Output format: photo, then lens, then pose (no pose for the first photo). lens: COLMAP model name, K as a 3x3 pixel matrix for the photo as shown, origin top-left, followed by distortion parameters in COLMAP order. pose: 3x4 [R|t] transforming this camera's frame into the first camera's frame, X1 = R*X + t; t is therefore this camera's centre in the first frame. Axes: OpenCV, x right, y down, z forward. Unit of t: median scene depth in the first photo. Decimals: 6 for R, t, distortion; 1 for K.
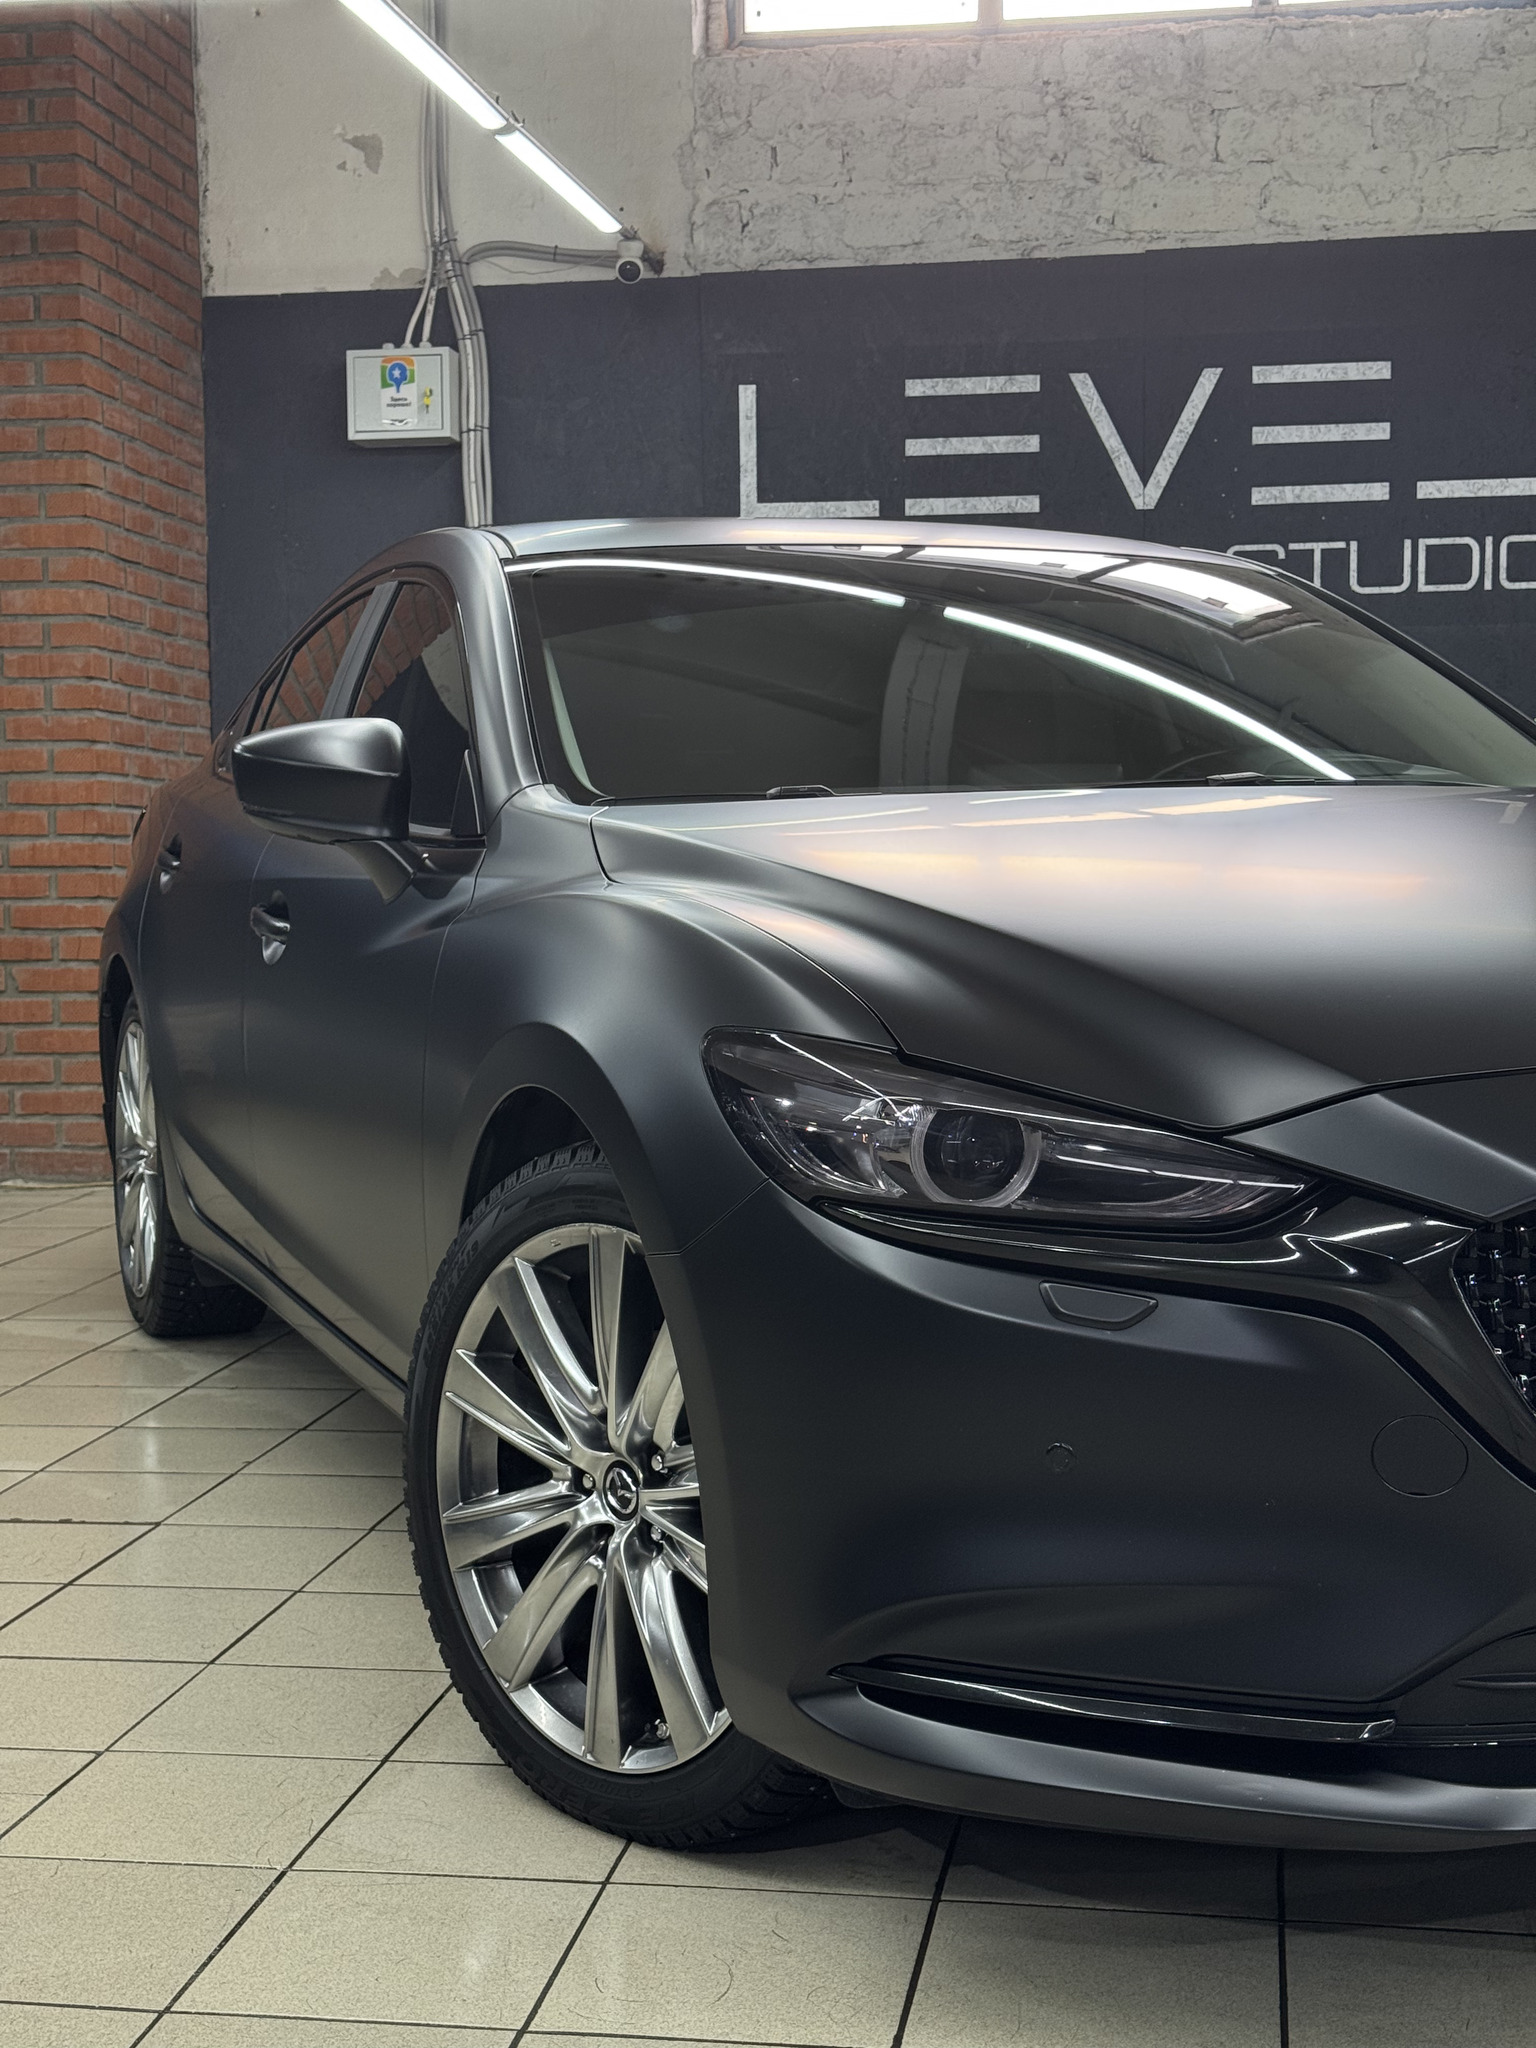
lens RADIAL K [[2818.0, 0, 771.4], [0, 2818.0, 1053.1], [0, 0, 1]] dist [0.189627, -0.437410]
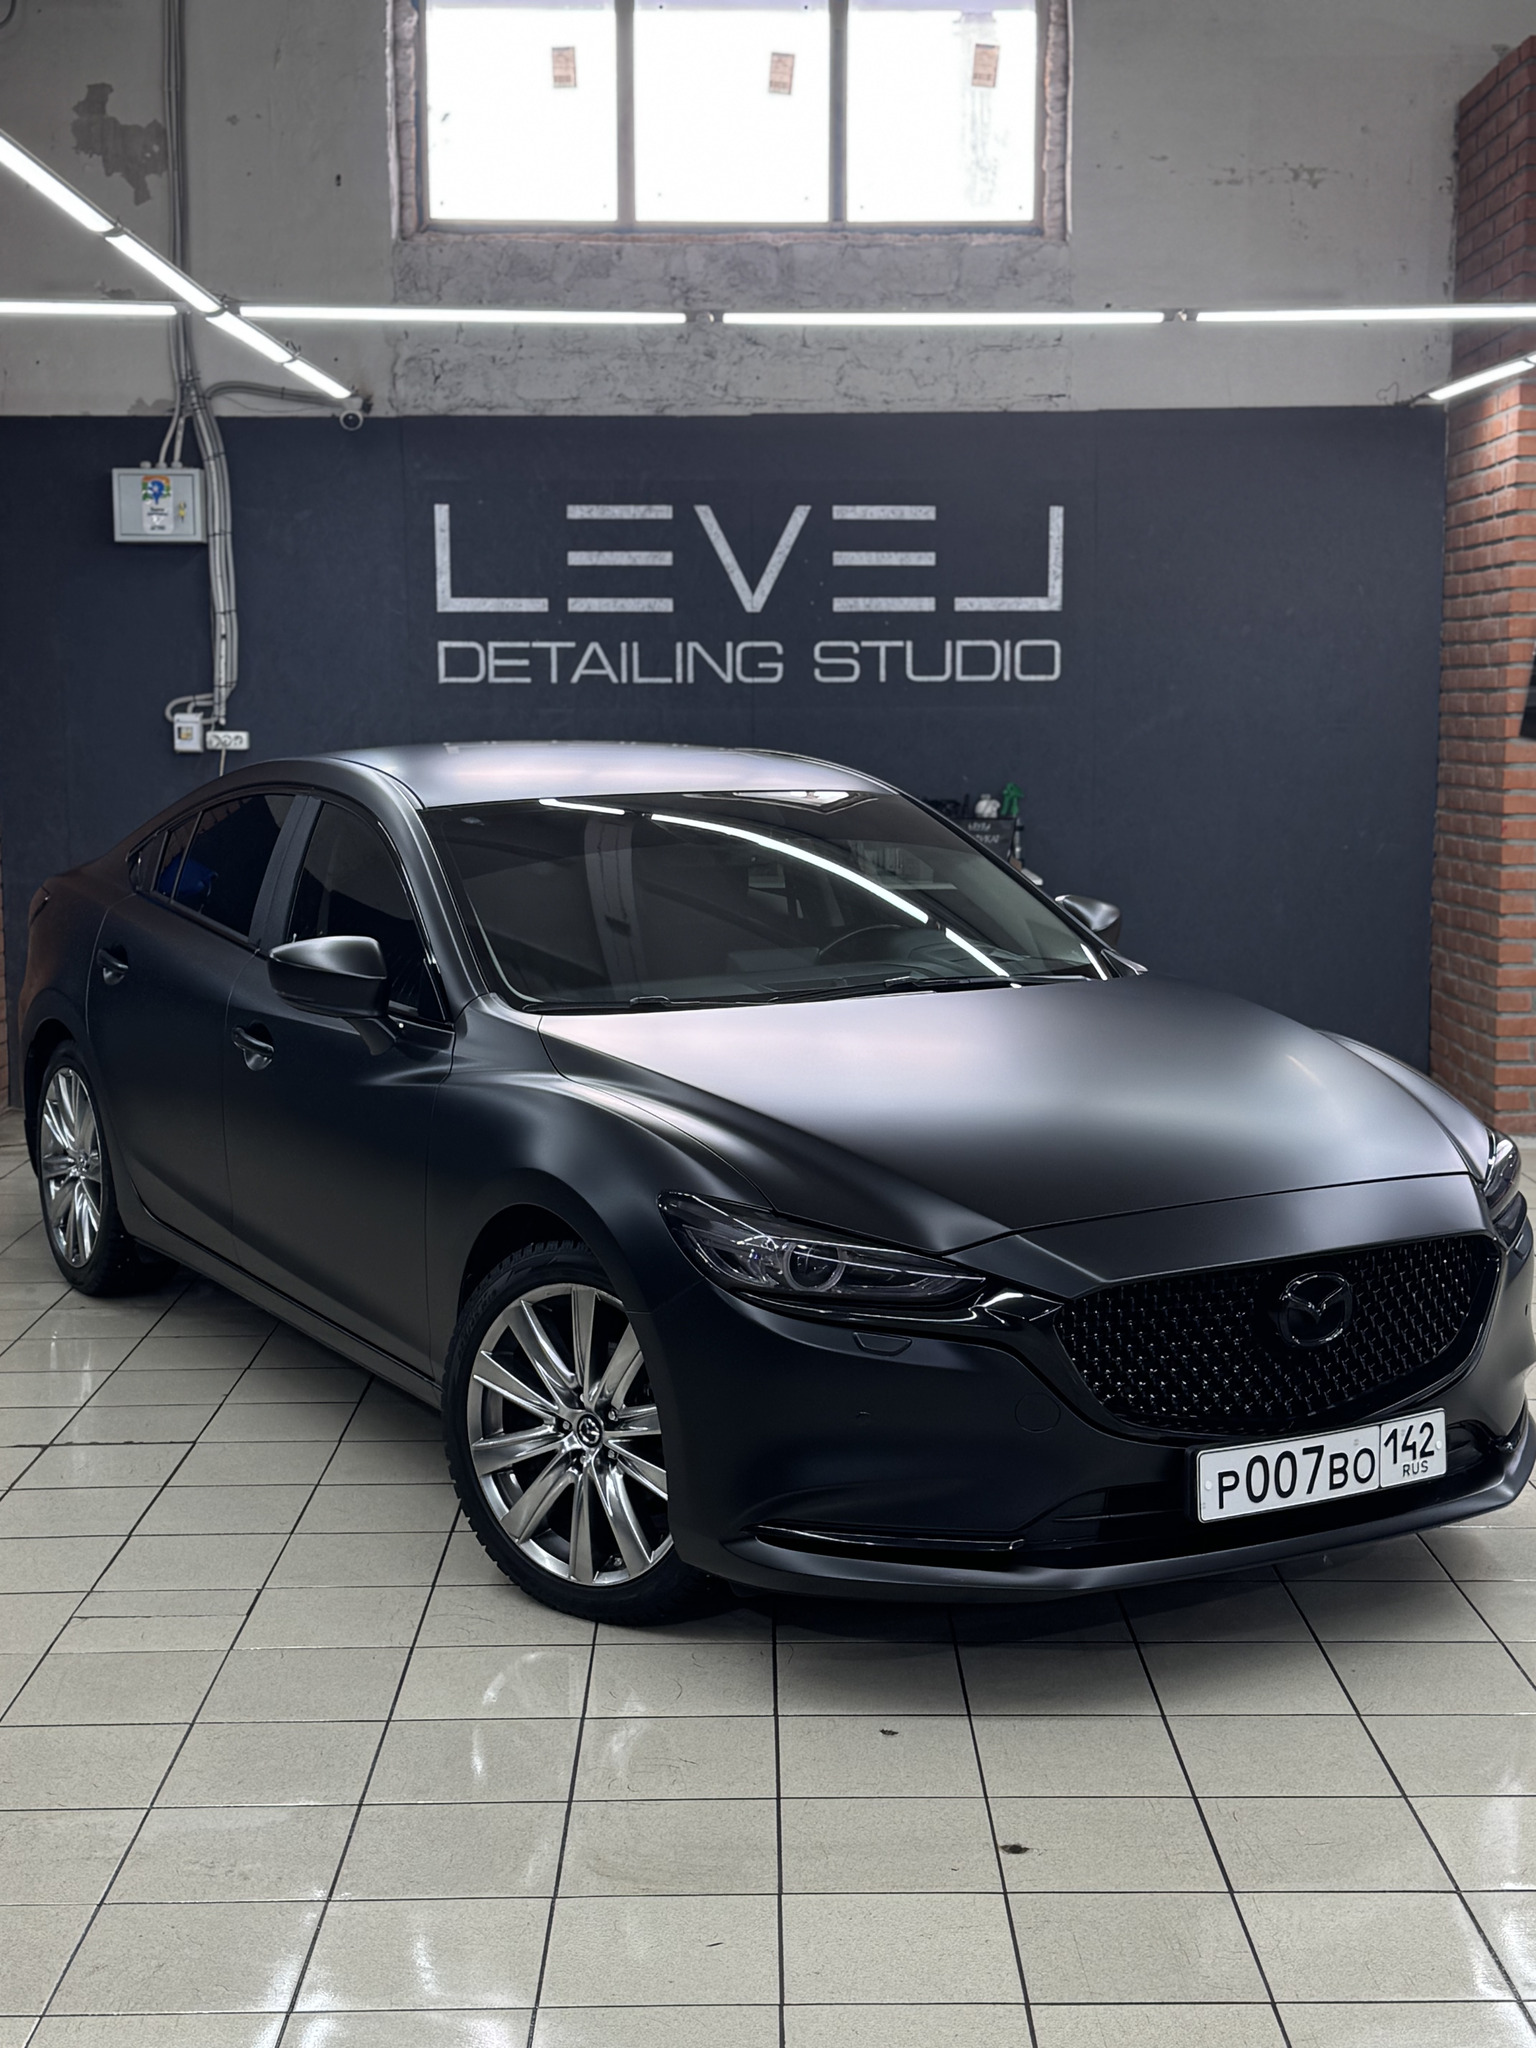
lens RADIAL K [[2732.4, 0, 768.0], [0, 2732.4, 1024.0], [0, 0, 1]] dist [0.207575, -0.410695]
pose [[0.984874, -0.015430, 0.172583, -0.083273], [0.006884, 0.998725, 0.050010, -0.066294], [-0.173135, -0.048066, 0.983725, -0.252006]]
